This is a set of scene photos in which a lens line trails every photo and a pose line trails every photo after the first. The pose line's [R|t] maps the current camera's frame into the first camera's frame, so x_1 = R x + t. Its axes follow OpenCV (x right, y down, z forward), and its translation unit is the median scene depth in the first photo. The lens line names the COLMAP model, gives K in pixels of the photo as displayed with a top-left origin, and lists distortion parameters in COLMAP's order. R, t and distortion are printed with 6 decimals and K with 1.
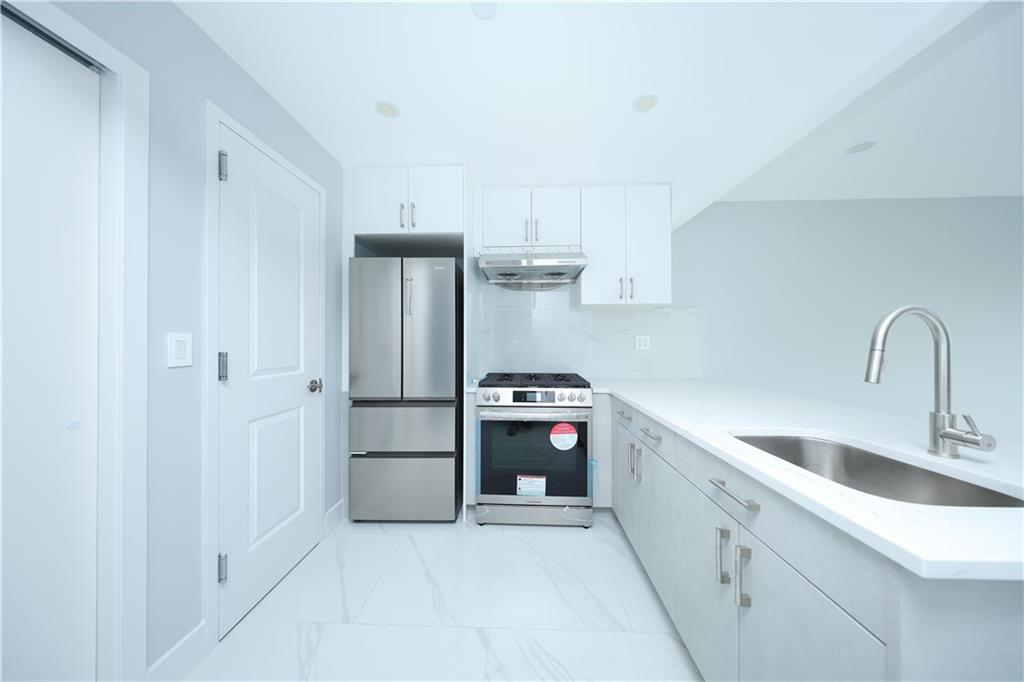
lens RADIAL K [[302.0, 0, 512.5], [0, 302.0, 337.4], [0, 0, 1]] dist [-0.000512, 0.000007]
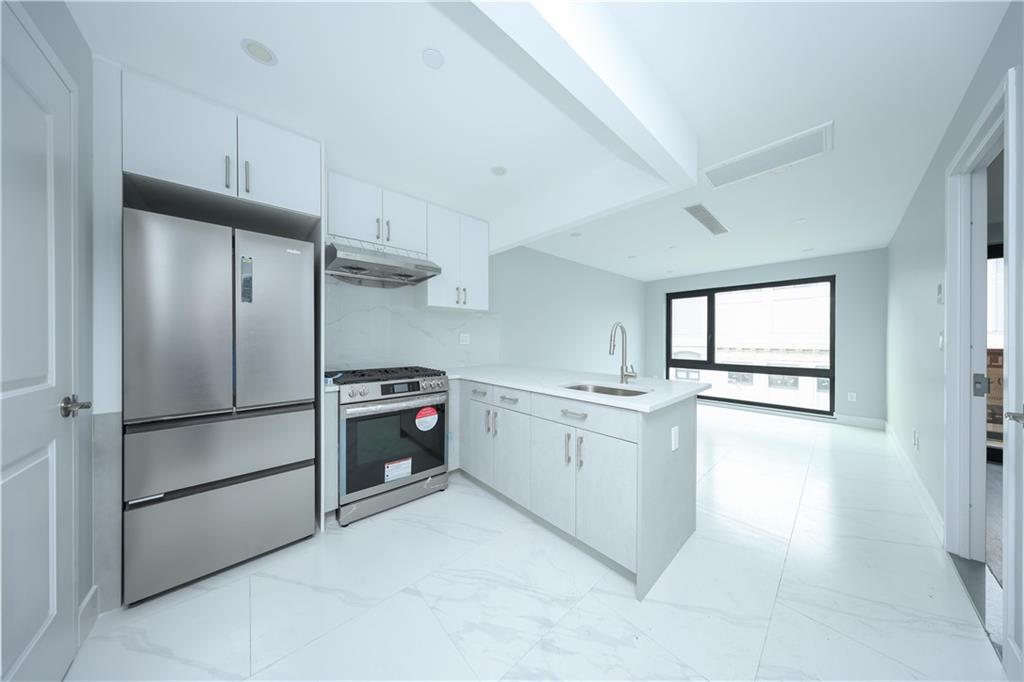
lens RADIAL K [[294.6, 0, 508.9], [0, 294.6, 340.2], [0, 0, 1]] dist [-0.000053, 0.000014]
pose [[0.726957, -0.000594, 0.686683, -0.374534], [-0.008220, 0.999920, 0.009567, 0.011436], [-0.686634, -0.012599, 0.726894, -0.037999]]
